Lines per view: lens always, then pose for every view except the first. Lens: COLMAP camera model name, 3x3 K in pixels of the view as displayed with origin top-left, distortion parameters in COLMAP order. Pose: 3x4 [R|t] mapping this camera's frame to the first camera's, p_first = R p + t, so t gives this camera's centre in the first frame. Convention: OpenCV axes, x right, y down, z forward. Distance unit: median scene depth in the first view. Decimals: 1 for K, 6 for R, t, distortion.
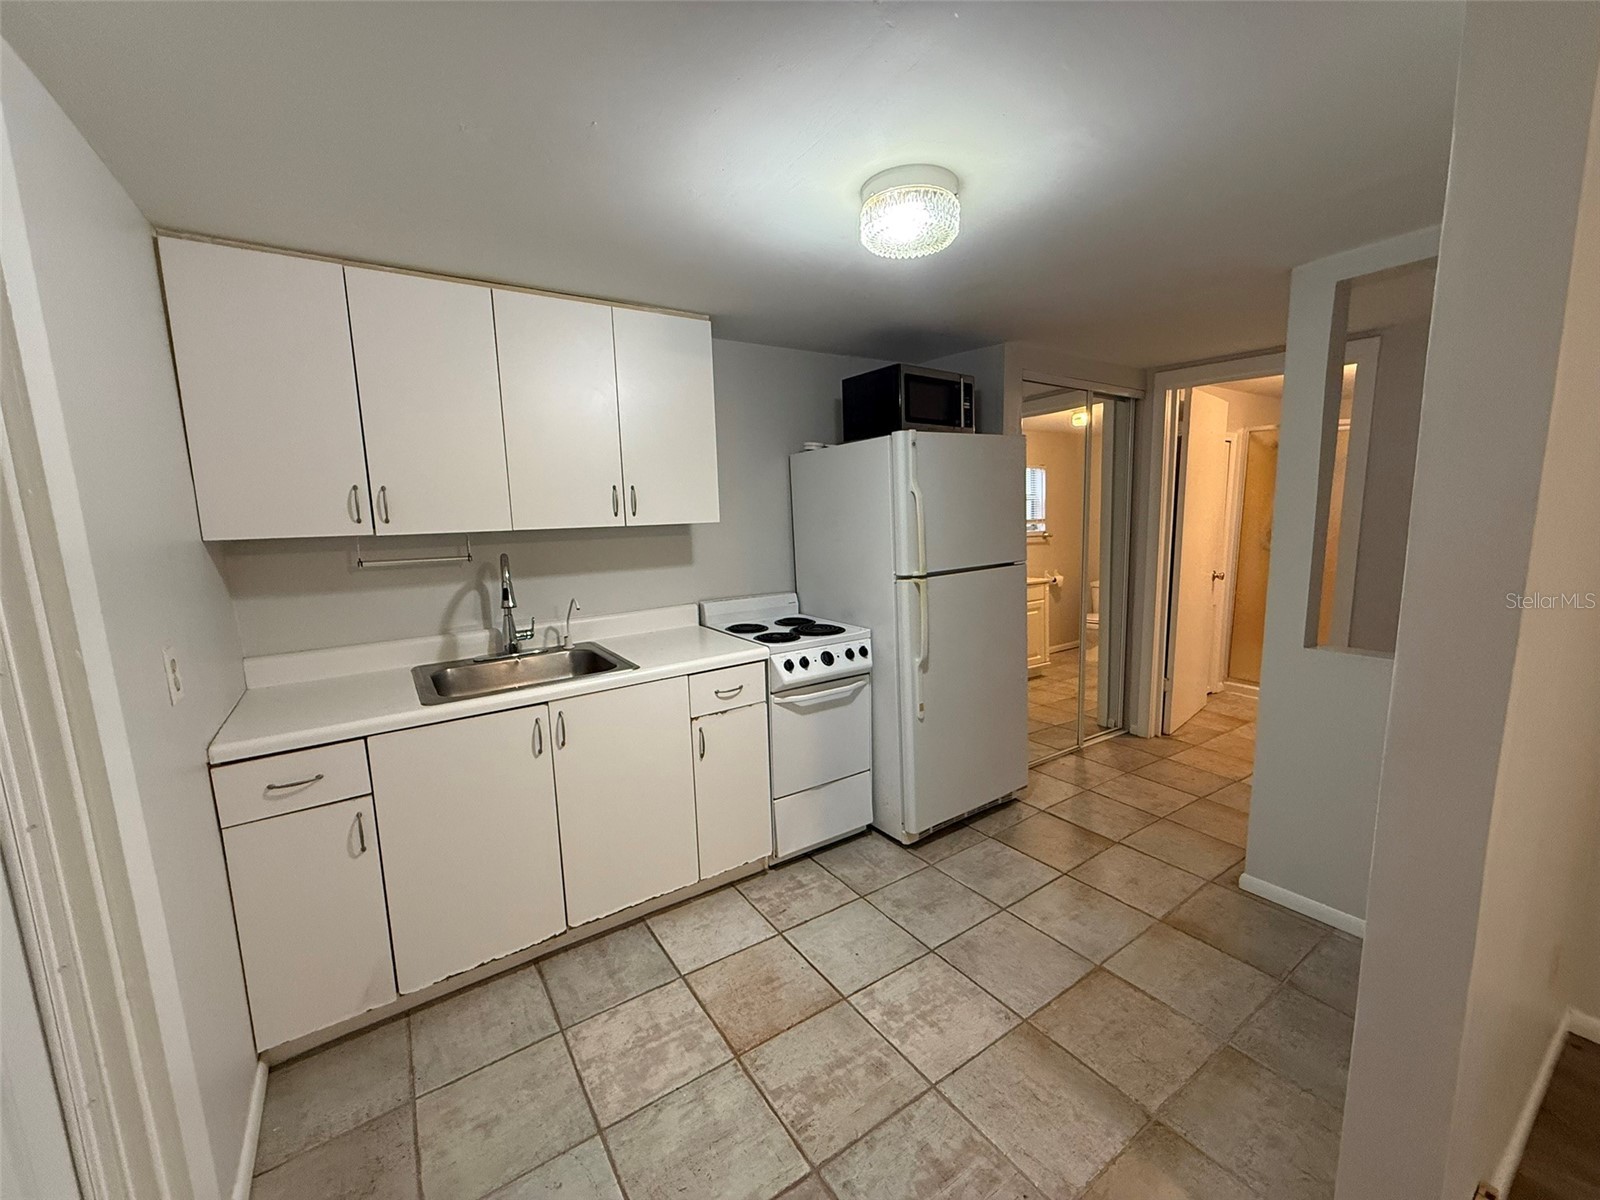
lens RADIAL K [[636.8, 0, 797.9], [0, 636.8, 598.5], [0, 0, 1]] dist [0.000346, 0.000015]
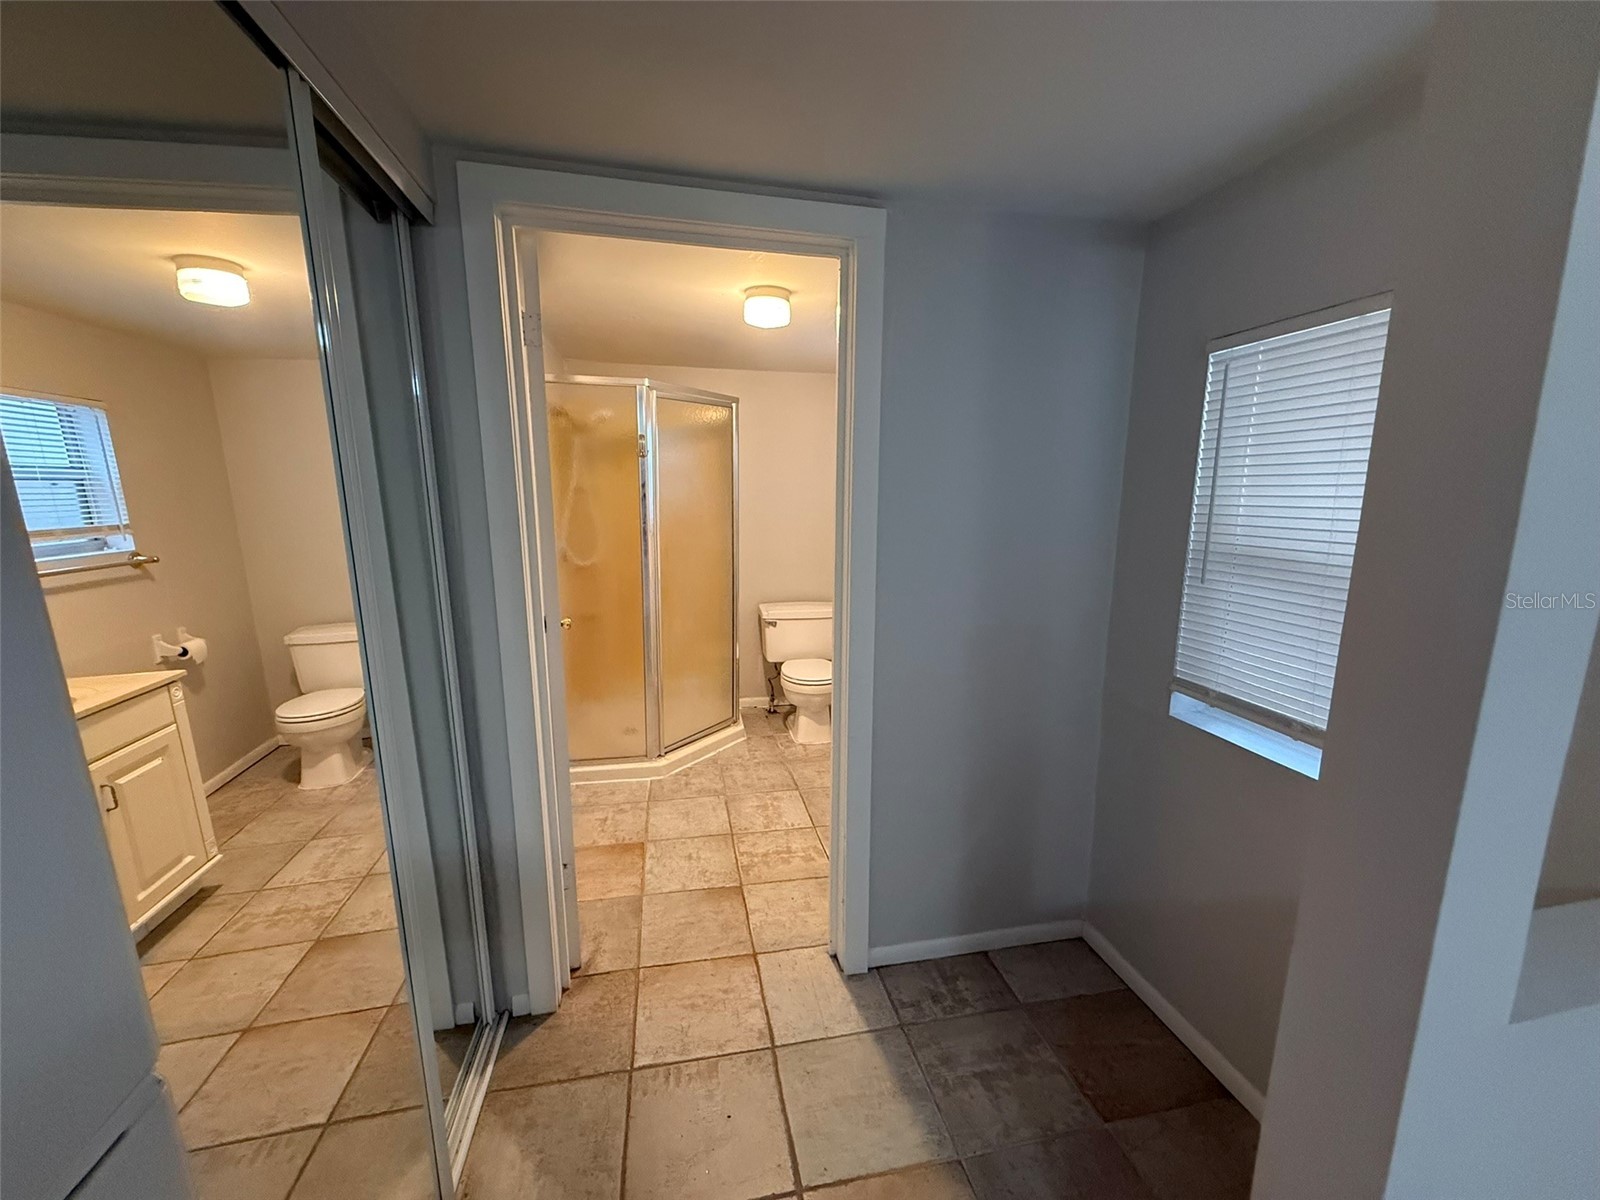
lens RADIAL K [[636.8, 0, 797.9], [0, 636.8, 598.5], [0, 0, 1]] dist [0.000346, 0.000015]
pose [[0.372190, -0.140585, 0.917448, 0.377946], [0.117747, 0.987628, 0.103572, -0.165321], [-0.920657, 0.069478, 0.384139, 1.036649]]
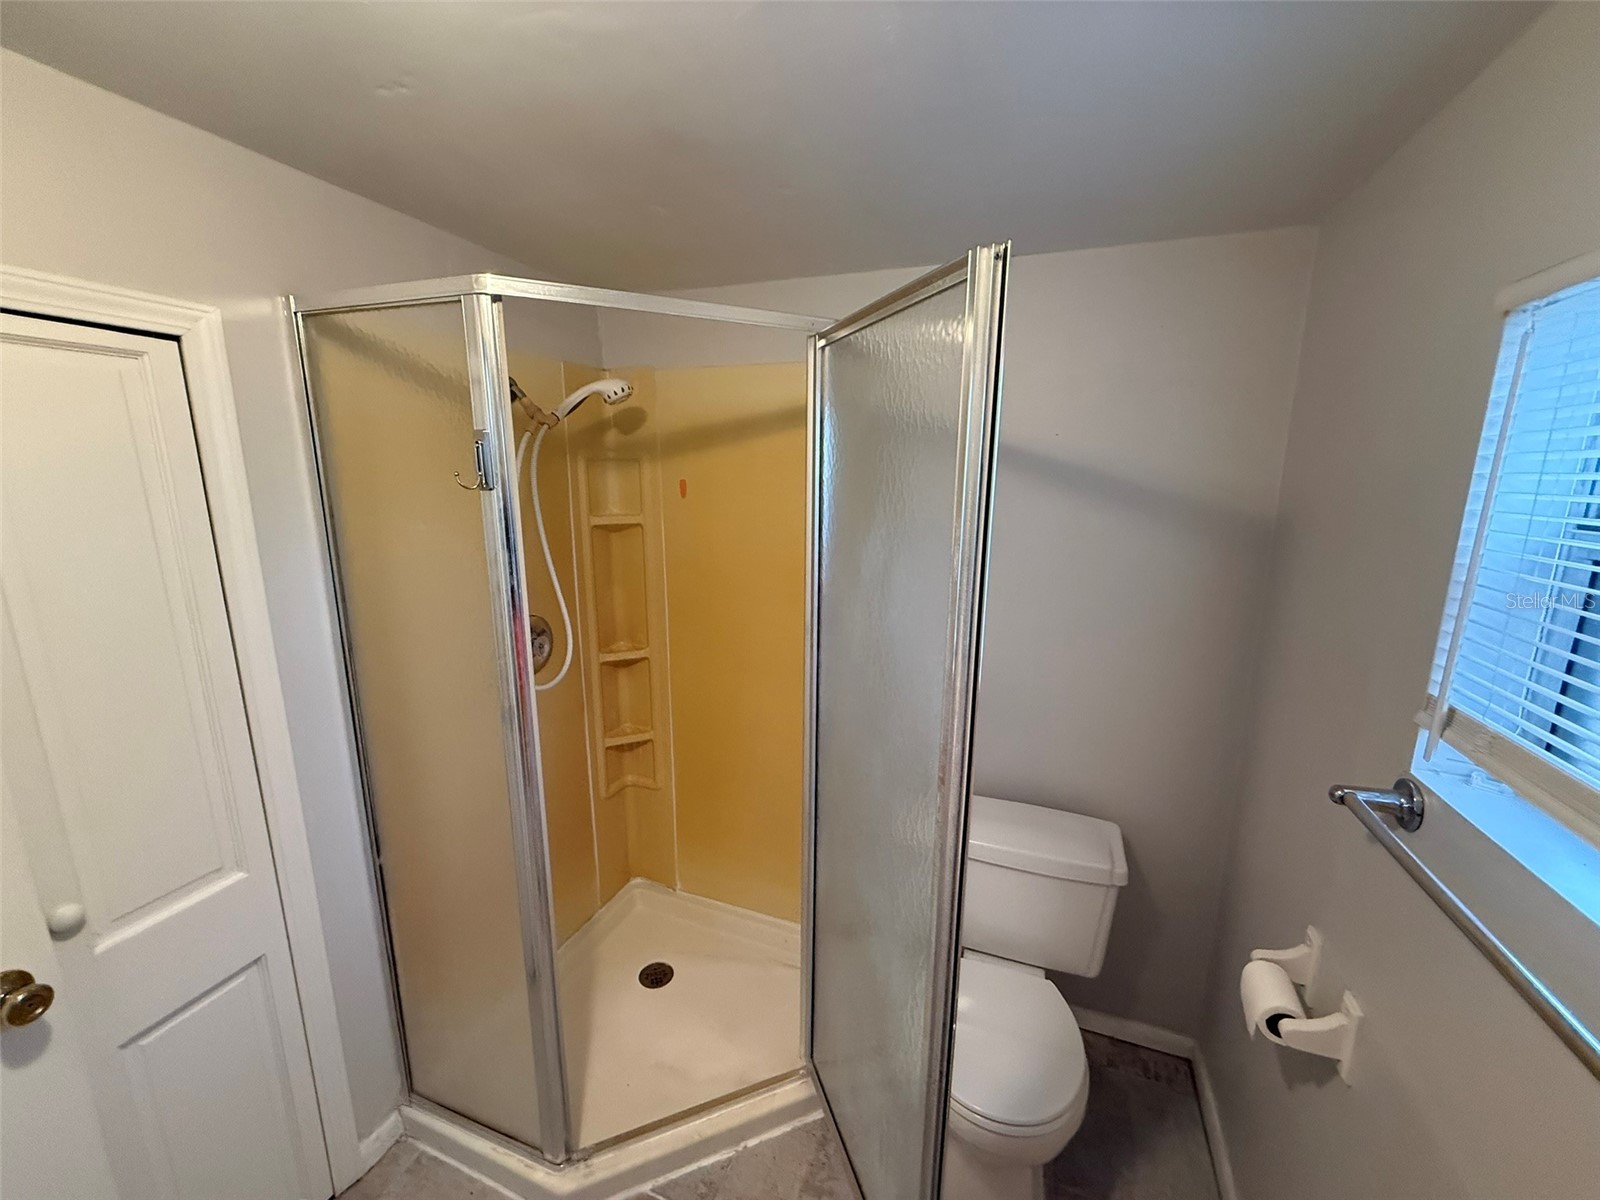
lens RADIAL K [[636.8, 0, 797.9], [0, 636.8, 598.5], [0, 0, 1]] dist [0.000346, 0.000015]
pose [[0.810482, -0.091888, 0.578512, 1.349086], [0.065472, 0.995642, 0.066418, -0.282580], [-0.582094, -0.015954, 0.812965, 1.250777]]
